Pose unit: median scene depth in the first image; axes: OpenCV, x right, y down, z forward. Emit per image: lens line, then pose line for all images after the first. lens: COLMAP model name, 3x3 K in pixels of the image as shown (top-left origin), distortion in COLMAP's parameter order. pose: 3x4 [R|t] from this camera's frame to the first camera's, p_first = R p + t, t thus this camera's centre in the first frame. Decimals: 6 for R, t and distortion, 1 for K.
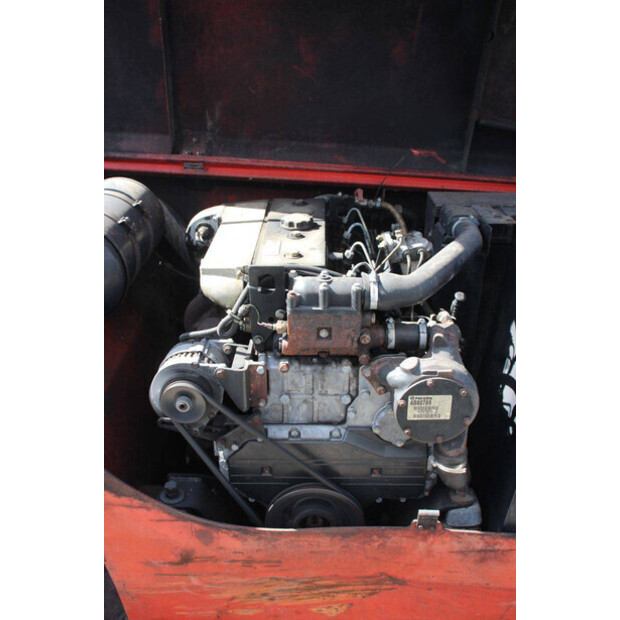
lens RADIAL K [[661.3, 0, 310.0], [0, 661.3, 310.0], [0, 0, 1]] dist [-0.050476, 0.012222]
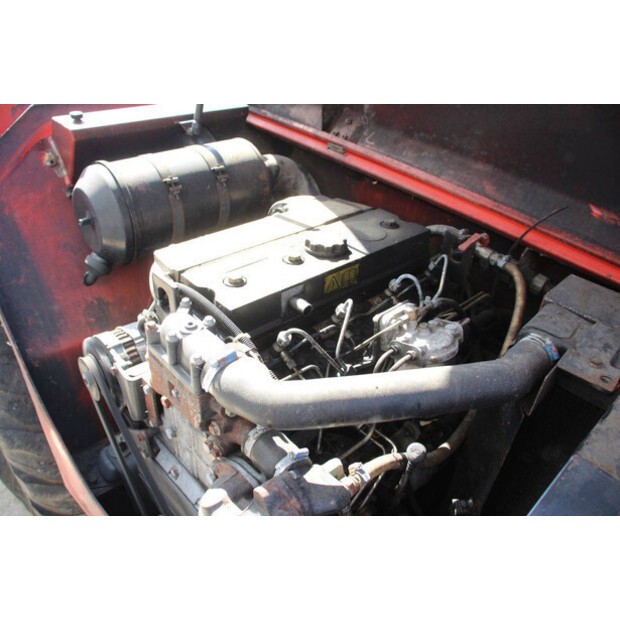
lens RADIAL K [[513.1, 0, 310.0], [0, 513.1, 310.0], [0, 0, 1]] dist [-0.185477, 0.174048]
pose [[0.691301, 0.421737, -0.586721, 0.372196], [-0.357560, 0.905272, 0.229419, -0.206135], [0.627897, 0.051191, 0.776611, 0.572172]]
